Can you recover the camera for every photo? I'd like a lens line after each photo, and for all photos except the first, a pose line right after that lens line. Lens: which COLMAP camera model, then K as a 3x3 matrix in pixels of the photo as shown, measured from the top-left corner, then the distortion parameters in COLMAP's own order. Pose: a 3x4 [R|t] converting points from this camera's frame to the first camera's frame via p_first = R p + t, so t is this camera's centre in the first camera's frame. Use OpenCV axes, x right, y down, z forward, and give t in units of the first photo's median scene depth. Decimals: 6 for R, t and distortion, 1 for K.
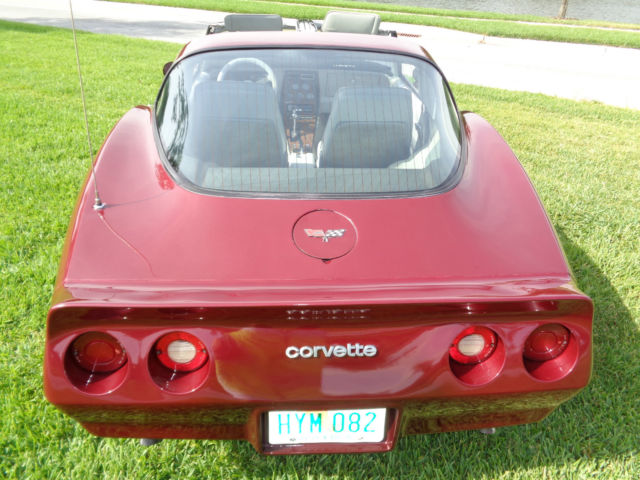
lens RADIAL K [[498.2, 0, 317.9], [0, 498.2, 239.2], [0, 0, 1]] dist [0.008782, 0.007971]
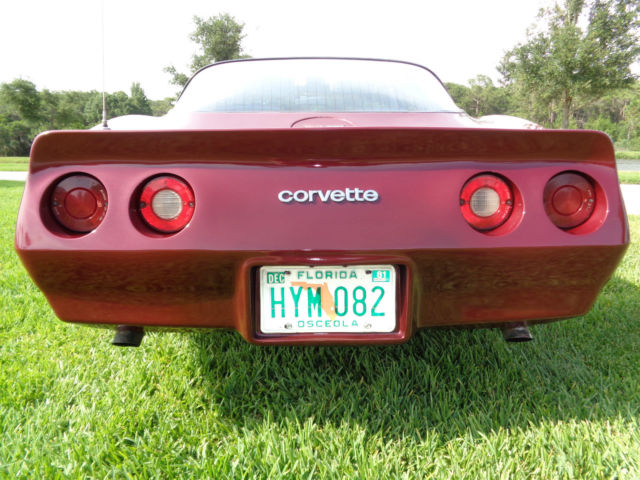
lens RADIAL K [[498.2, 0, 317.9], [0, 498.2, 239.2], [0, 0, 1]] dist [0.008782, 0.007971]
pose [[0.998590, -0.025443, -0.046592, 0.048261], [0.008099, 0.940406, -0.339957, 0.607866], [0.052465, 0.339100, 0.939286, 0.167688]]
